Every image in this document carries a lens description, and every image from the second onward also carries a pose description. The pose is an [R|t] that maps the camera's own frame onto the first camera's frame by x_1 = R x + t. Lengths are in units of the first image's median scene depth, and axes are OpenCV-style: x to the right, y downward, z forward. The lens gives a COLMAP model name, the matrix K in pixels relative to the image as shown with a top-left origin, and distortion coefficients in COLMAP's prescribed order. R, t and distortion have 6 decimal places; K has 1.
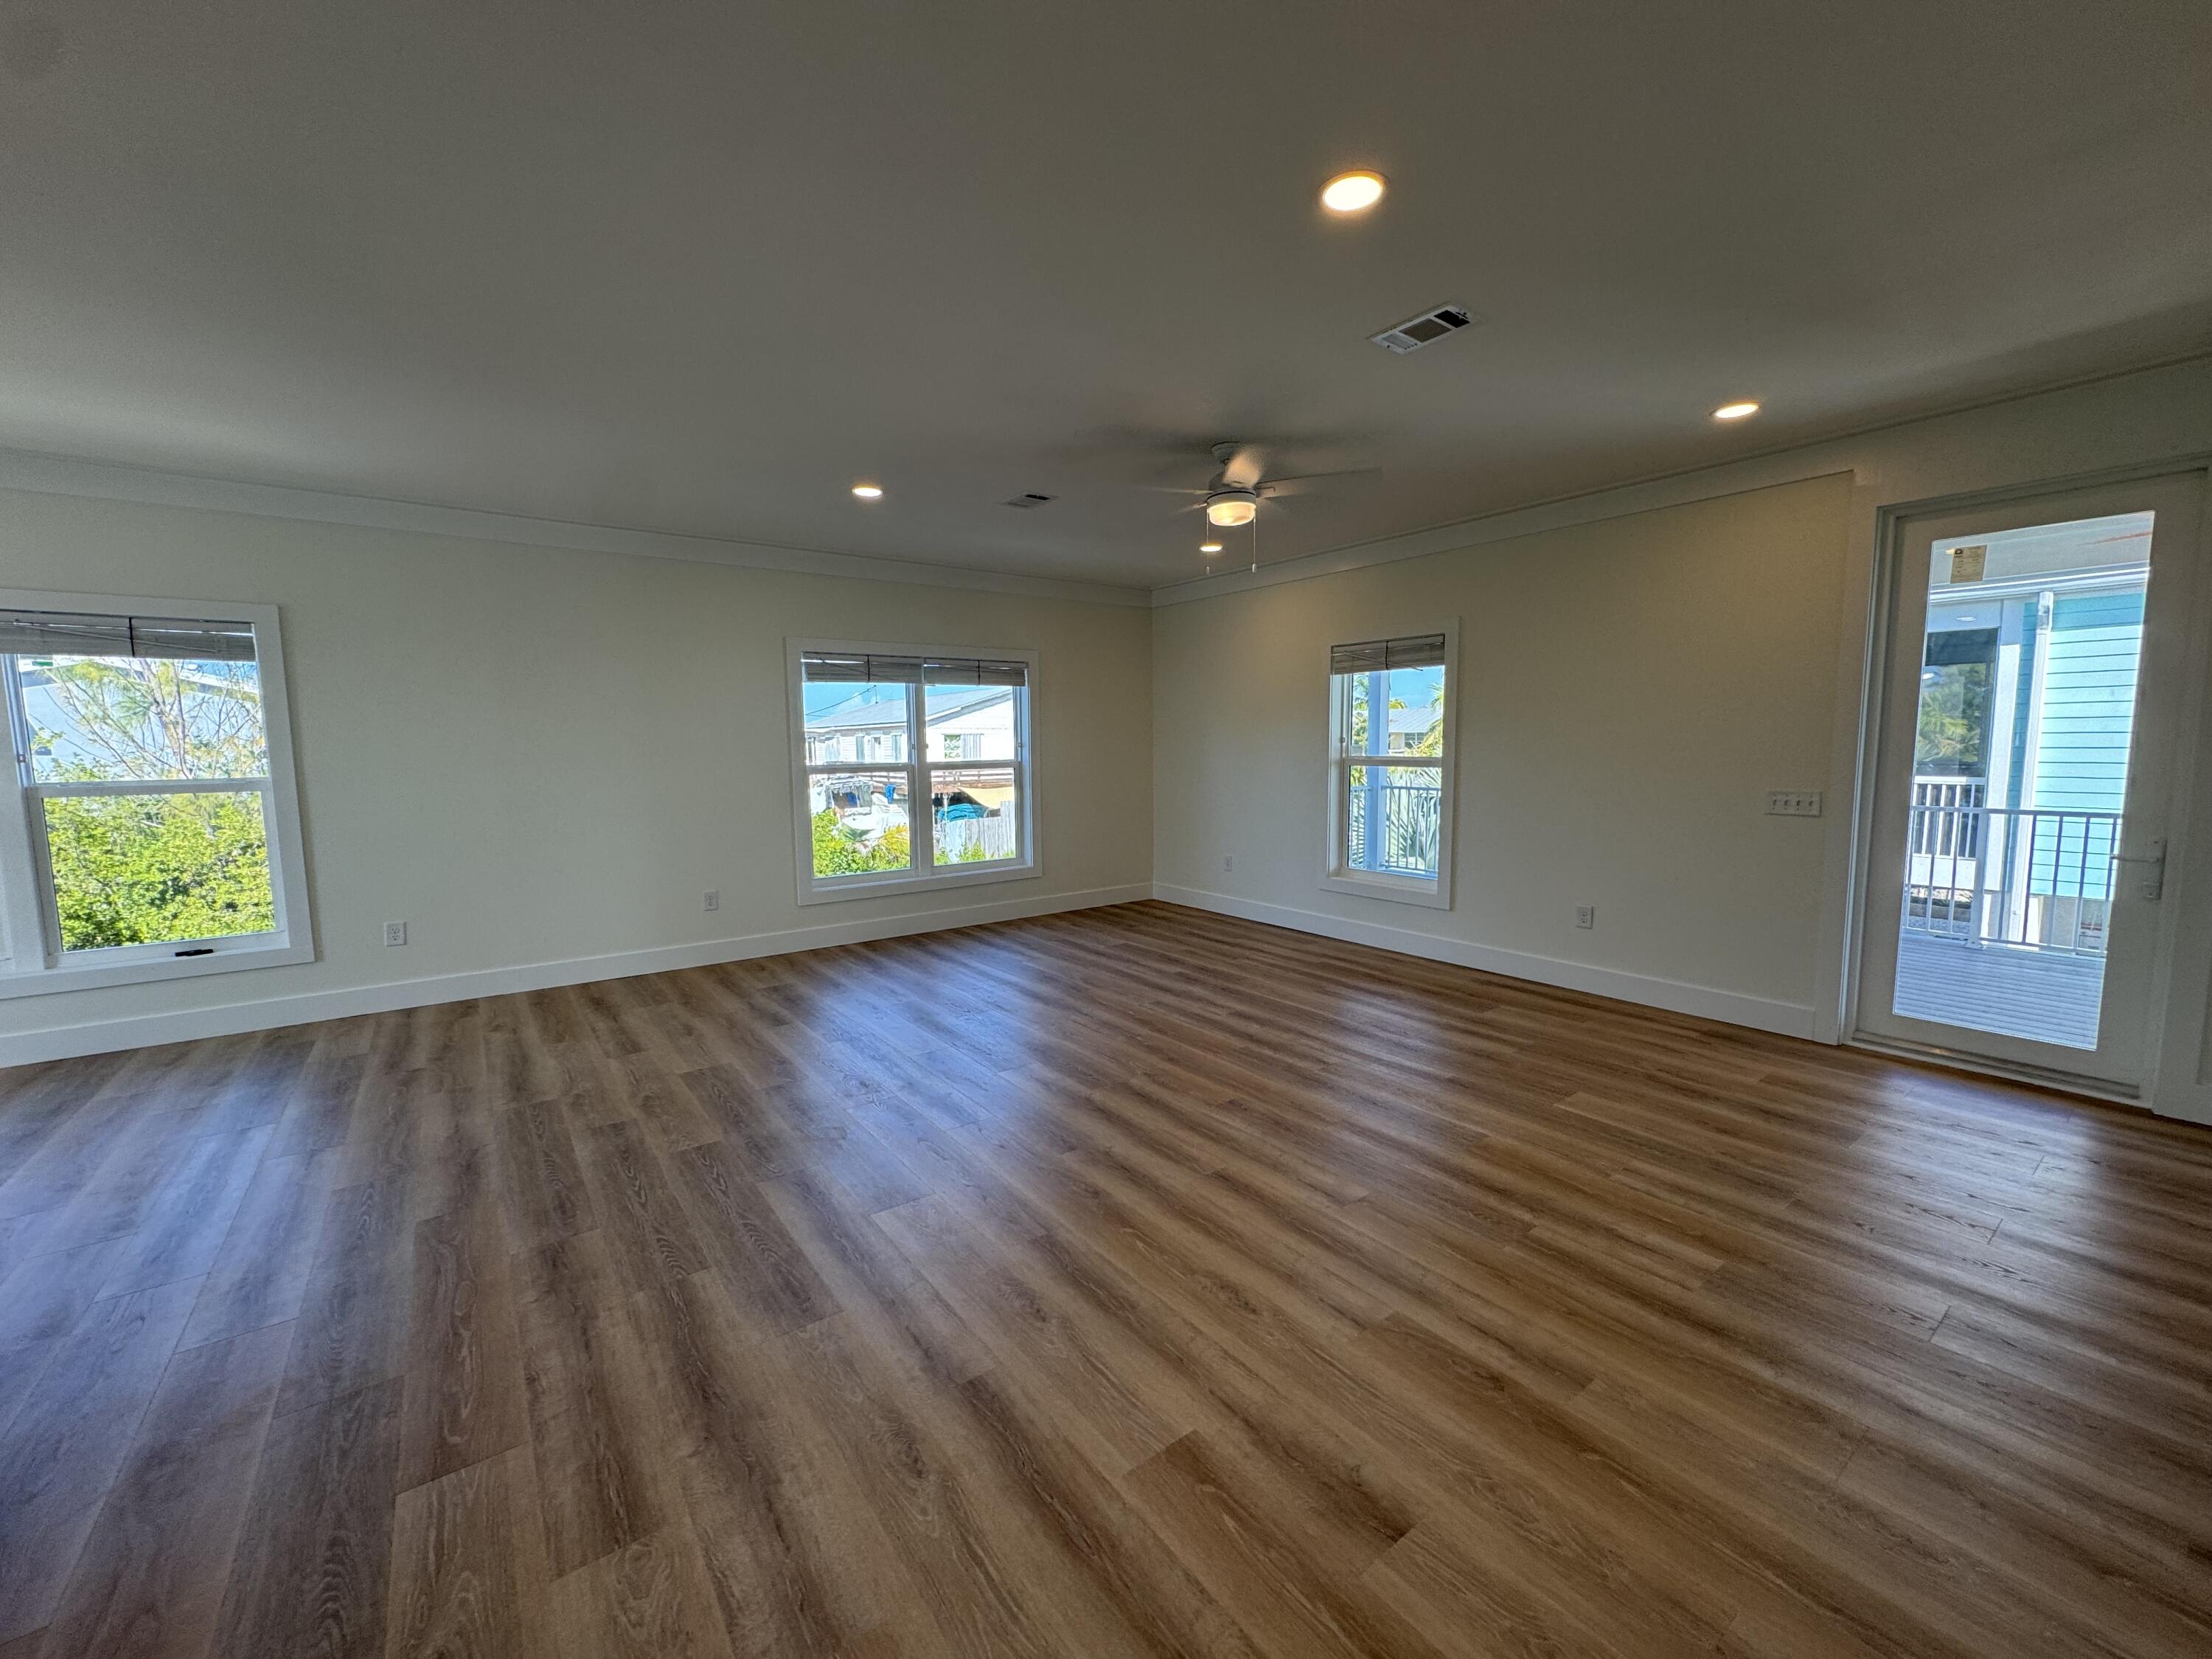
lens RADIAL K [[882.9, 0, 1099.6], [0, 882.9, 835.8], [0, 0, 1]] dist [0.000012, 0.000044]
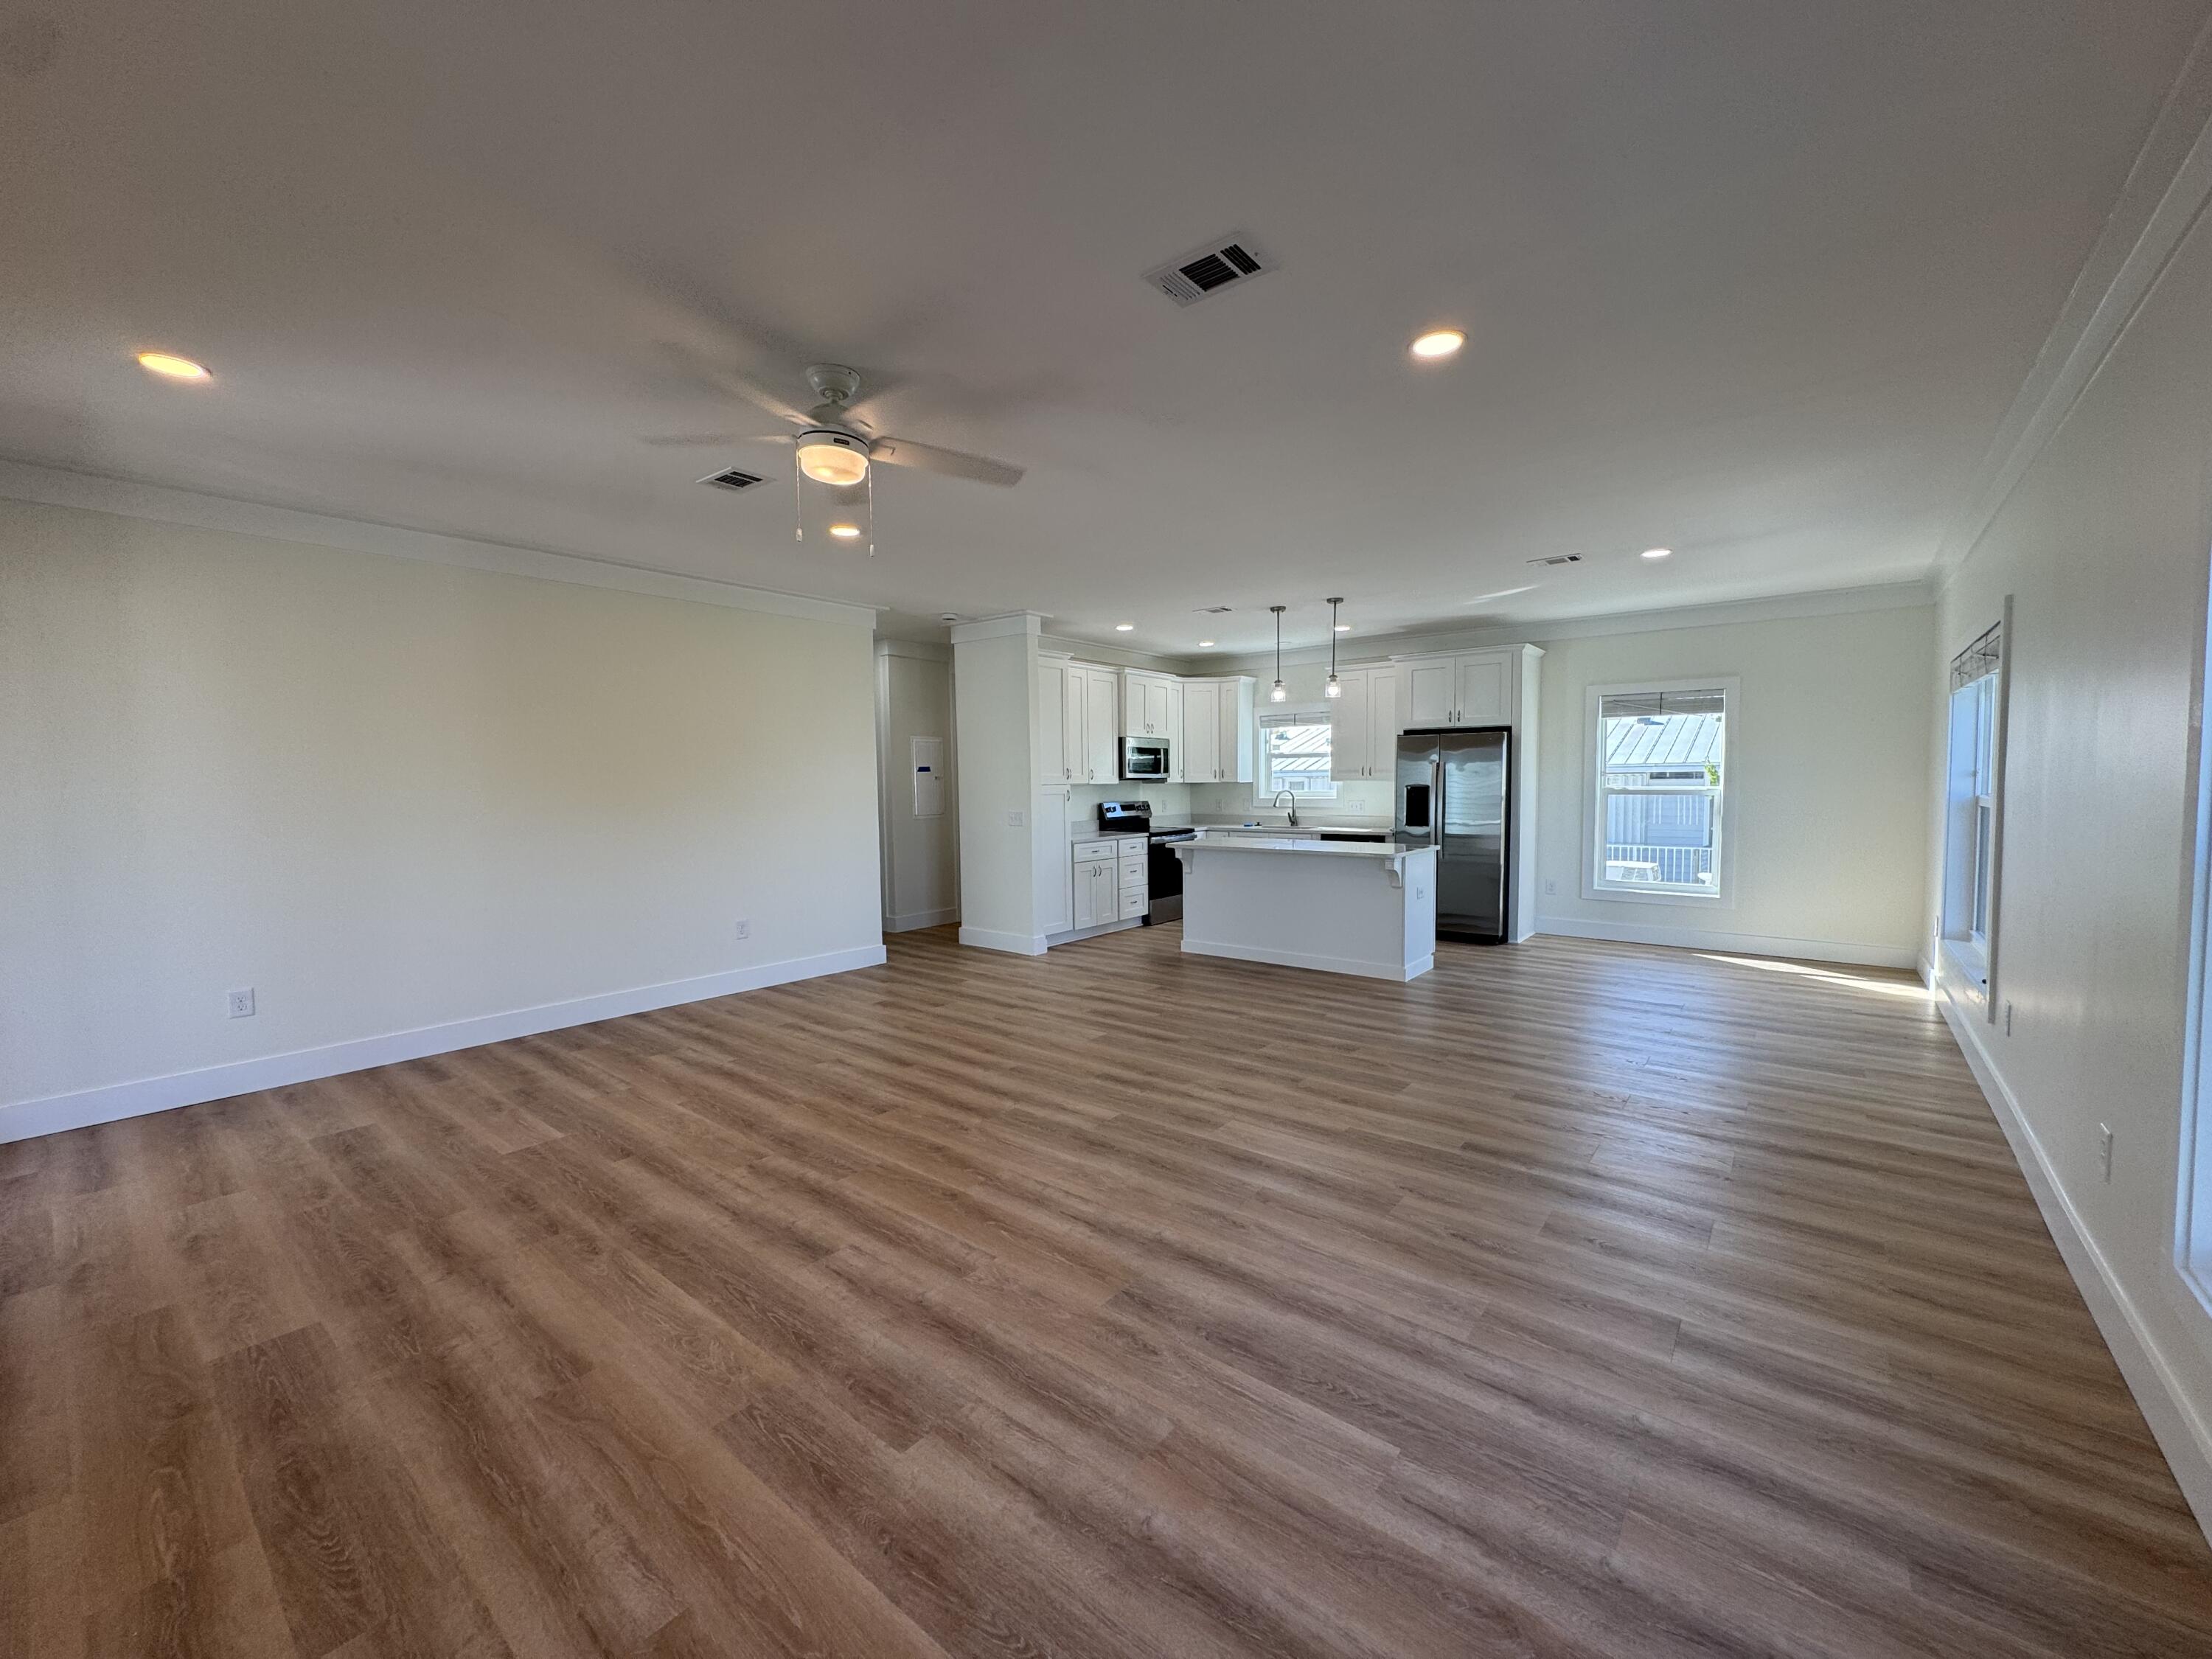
lens RADIAL K [[882.9, 0, 1108.3], [0, 882.9, 828.1], [0, 0, 1]] dist [0.000012, 0.000044]
pose [[-0.966625, 0.034284, -0.253892, 0.141417], [-0.006593, 0.987349, 0.158426, -0.210644], [0.256112, 0.154812, -0.954170, 1.996807]]
